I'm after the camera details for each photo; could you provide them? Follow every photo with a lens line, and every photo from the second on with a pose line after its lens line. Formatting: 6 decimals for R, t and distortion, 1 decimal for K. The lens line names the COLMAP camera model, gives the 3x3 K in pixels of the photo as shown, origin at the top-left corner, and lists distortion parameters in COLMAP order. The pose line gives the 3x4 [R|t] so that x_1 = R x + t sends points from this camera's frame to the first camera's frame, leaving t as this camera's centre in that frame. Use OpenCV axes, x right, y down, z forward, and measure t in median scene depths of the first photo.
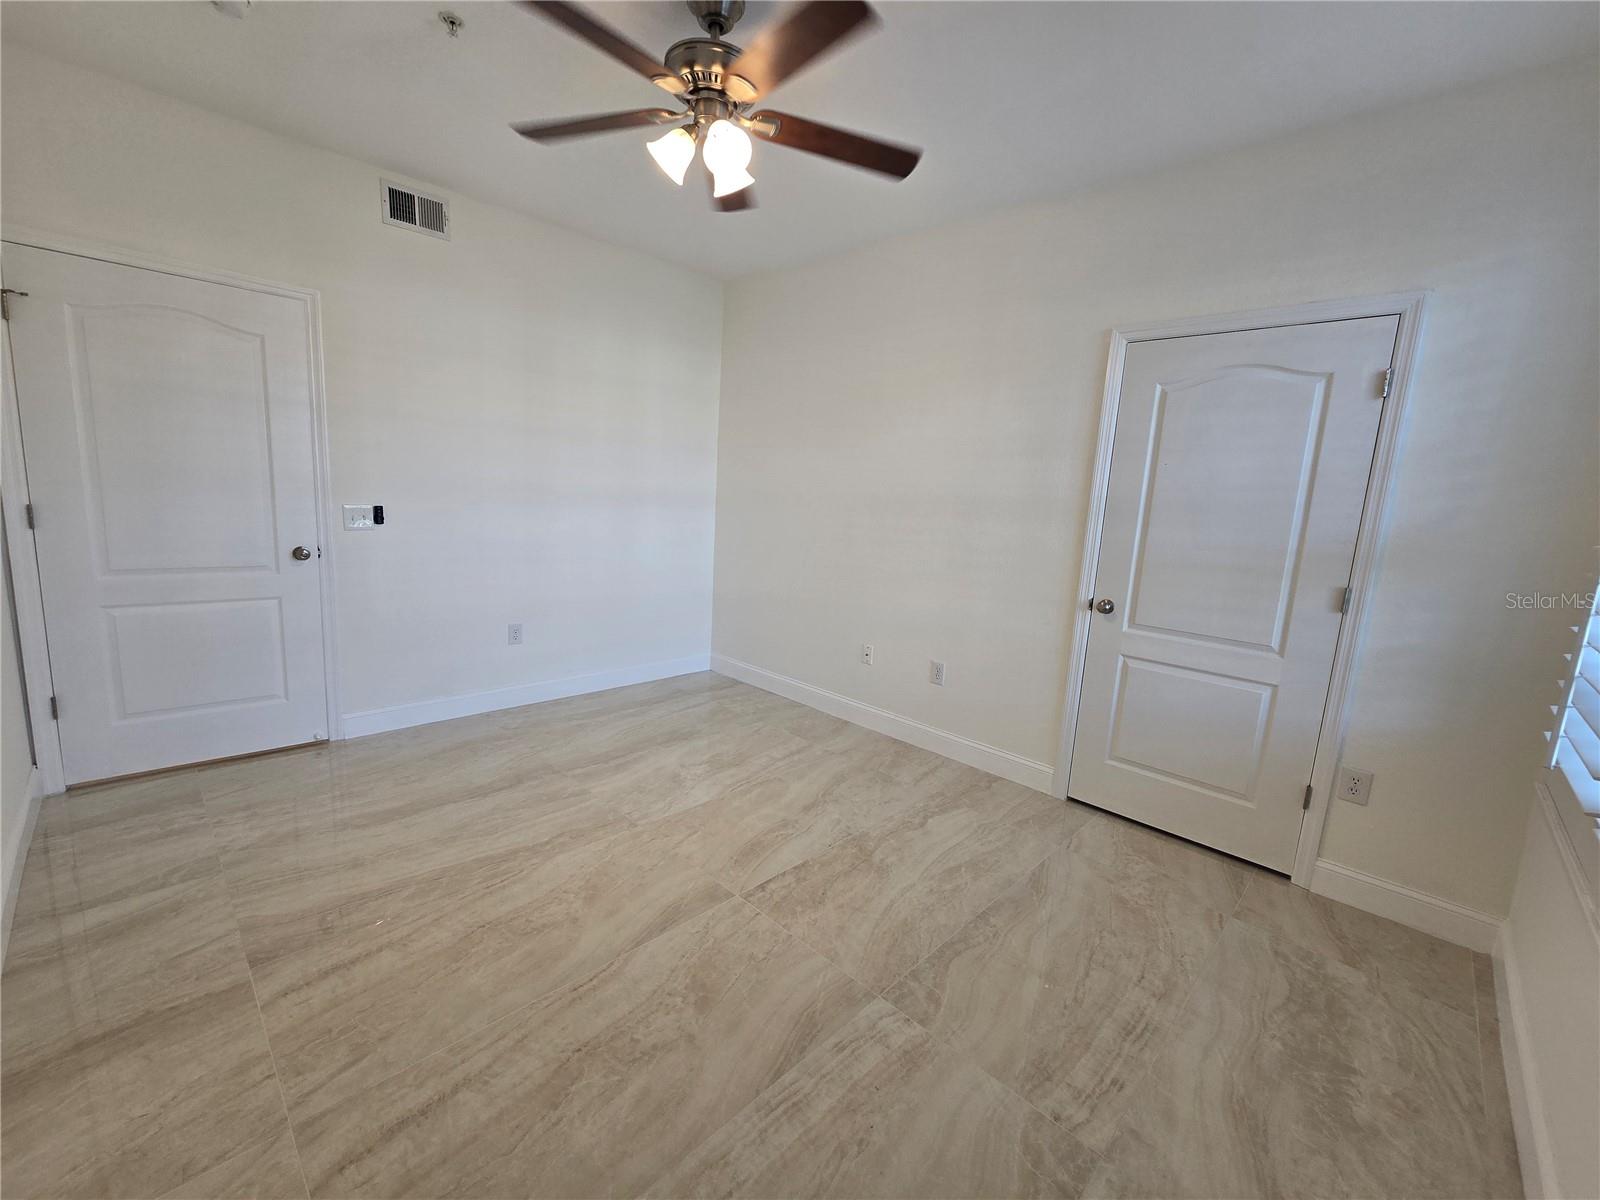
lens RADIAL K [[650.8, 0, 812.8], [0, 650.8, 609.8], [0, 0, 1]] dist [0.000286, -0.000892]
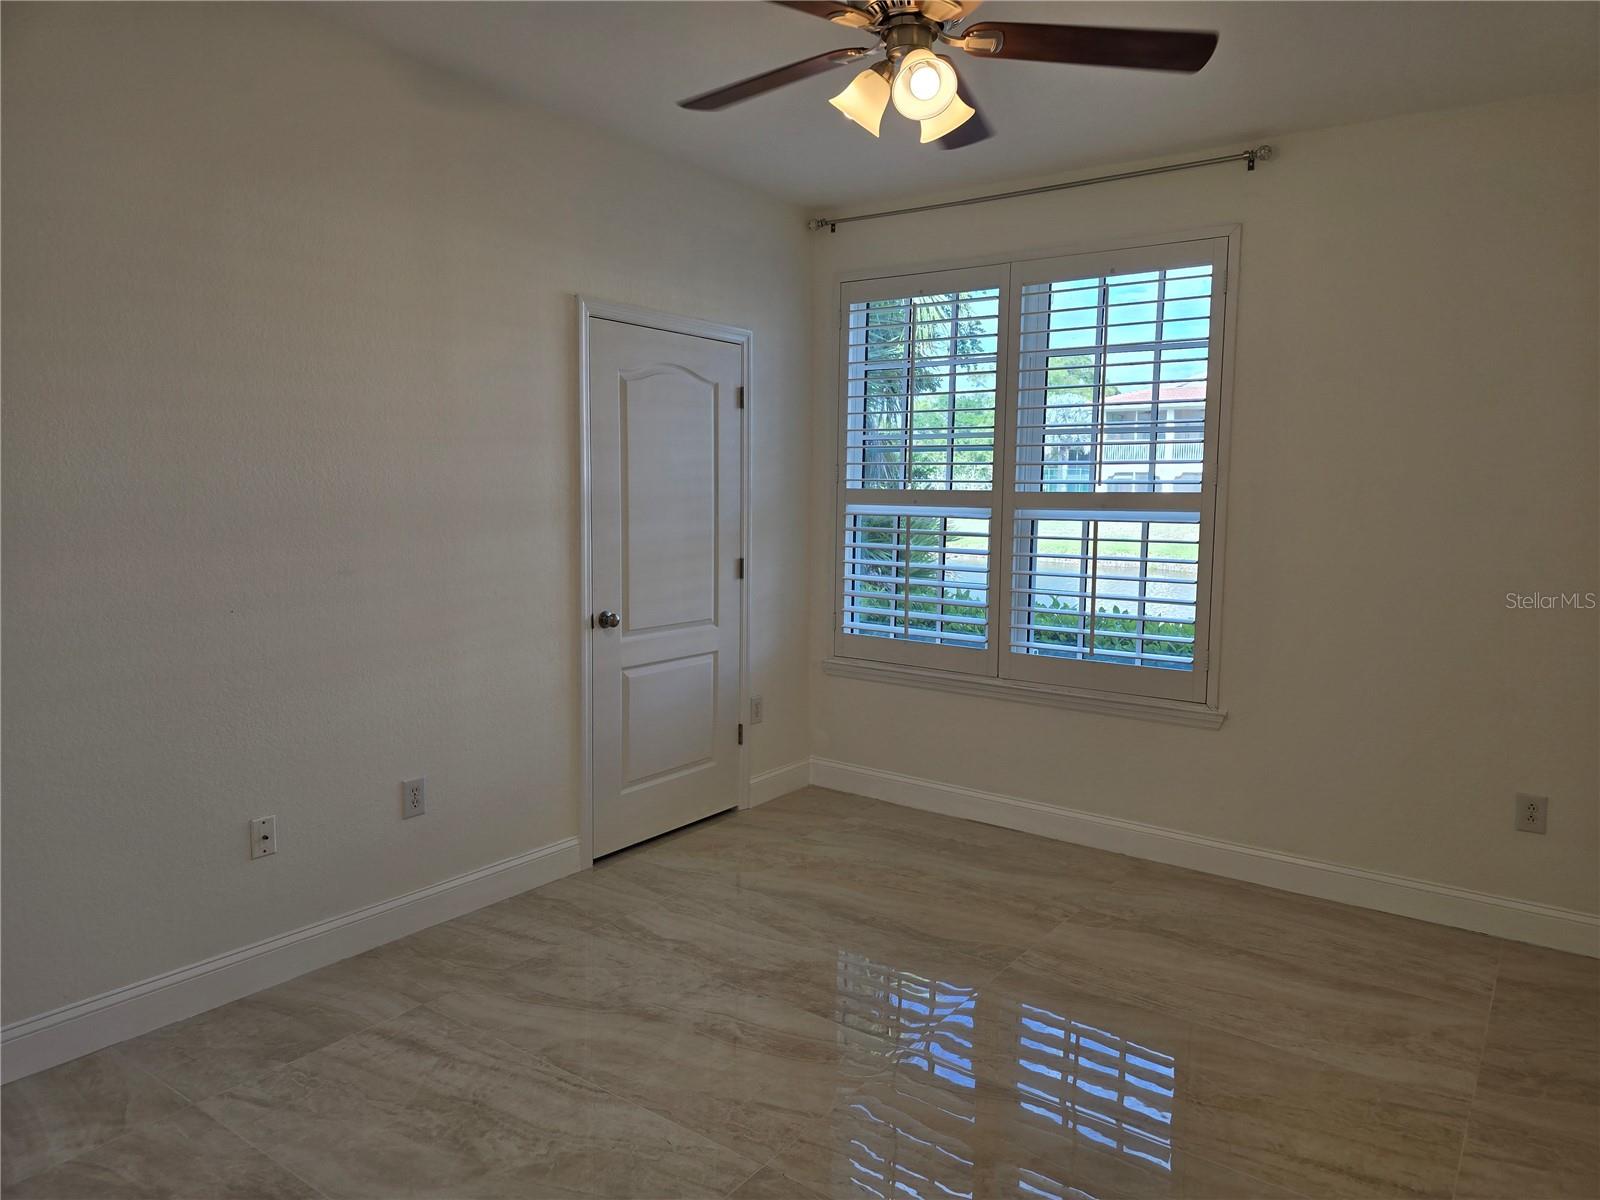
lens RADIAL K [[1071.9, 0, 804.0], [0, 1071.9, 585.6], [0, 0, 1]] dist [0.052519, -0.037115]
pose [[-0.133207, -0.151228, 0.979483, -1.105770], [0.151202, 0.973620, 0.170886, -0.286851], [-0.979486, 0.170863, -0.106827, 1.014397]]
